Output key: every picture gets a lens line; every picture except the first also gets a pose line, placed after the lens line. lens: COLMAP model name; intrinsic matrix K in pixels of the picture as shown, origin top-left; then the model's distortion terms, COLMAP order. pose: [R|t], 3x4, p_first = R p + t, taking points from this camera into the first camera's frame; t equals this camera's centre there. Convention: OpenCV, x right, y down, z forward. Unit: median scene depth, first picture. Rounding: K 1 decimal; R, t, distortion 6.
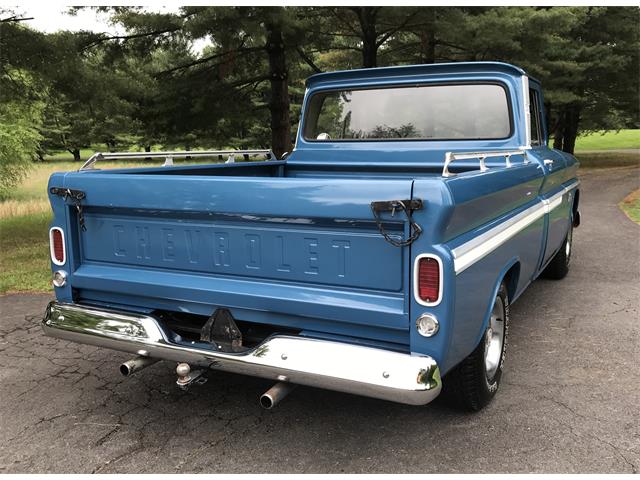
lens RADIAL K [[613.9, 0, 320.0], [0, 613.9, 240.0], [0, 0, 1]] dist [0.003896, 0.011530]
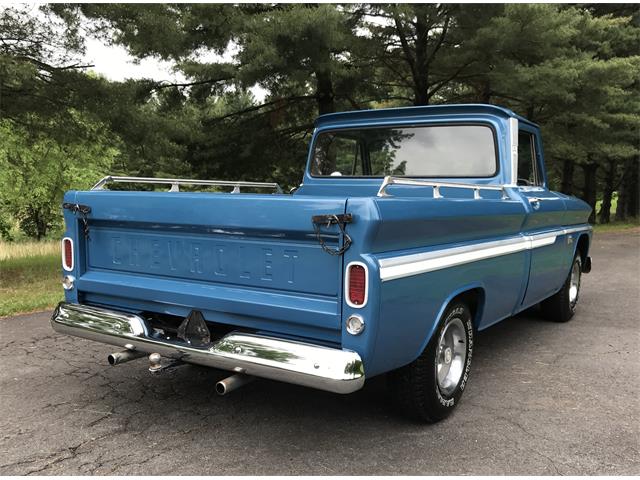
lens RADIAL K [[628.4, 0, 319.5], [0, 628.4, 279.8], [0, 0, 1]] dist [0.010089, -0.000911]
pose [[0.993083, 0.043180, -0.109190, 0.172990], [-0.045995, 0.998668, -0.023391, 0.063403], [0.108035, 0.028251, 0.993746, -0.124547]]
